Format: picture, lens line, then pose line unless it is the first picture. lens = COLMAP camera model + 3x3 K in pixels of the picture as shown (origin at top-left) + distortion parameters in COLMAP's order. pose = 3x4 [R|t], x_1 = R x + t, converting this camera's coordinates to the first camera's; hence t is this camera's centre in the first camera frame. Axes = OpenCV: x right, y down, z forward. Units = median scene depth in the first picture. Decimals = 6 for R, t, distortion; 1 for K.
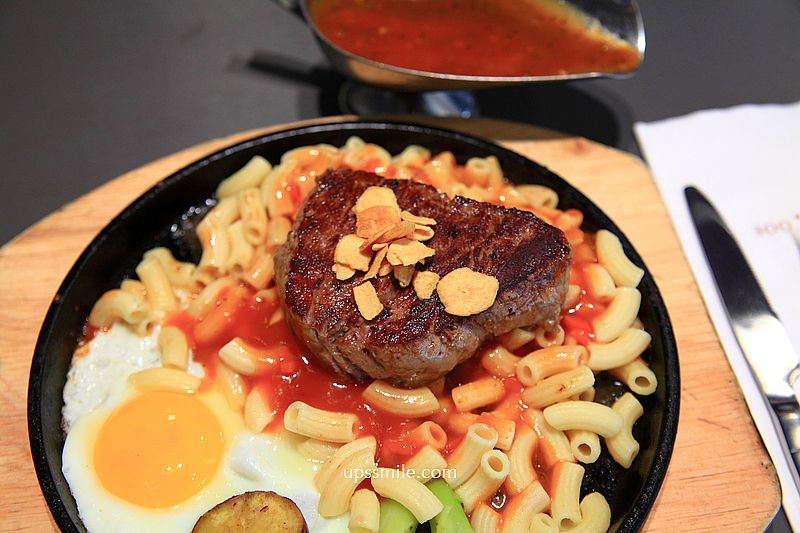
lens RADIAL K [[1034.6, 0, 406.0], [0, 1034.6, 290.8], [0, 0, 1]] dist [-0.025237, 0.000000]
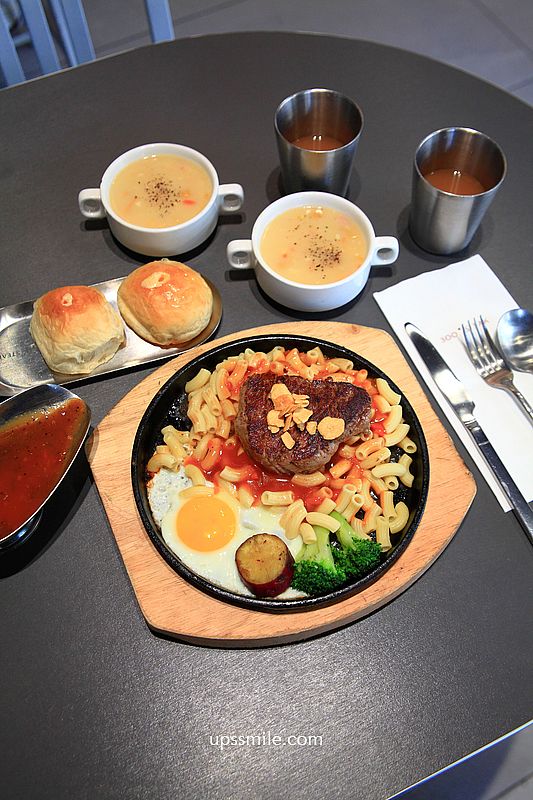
lens RADIAL K [[829.5, 0, 266.7], [0, 829.5, 402.3], [0, 0, 1]] dist [-0.100003, 0.000000]
pose [[0.972057, -0.198308, 0.125616, -0.278031], [0.178594, 0.972031, 0.152511, -0.336511], [-0.152347, -0.125815, 0.980286, -0.692142]]
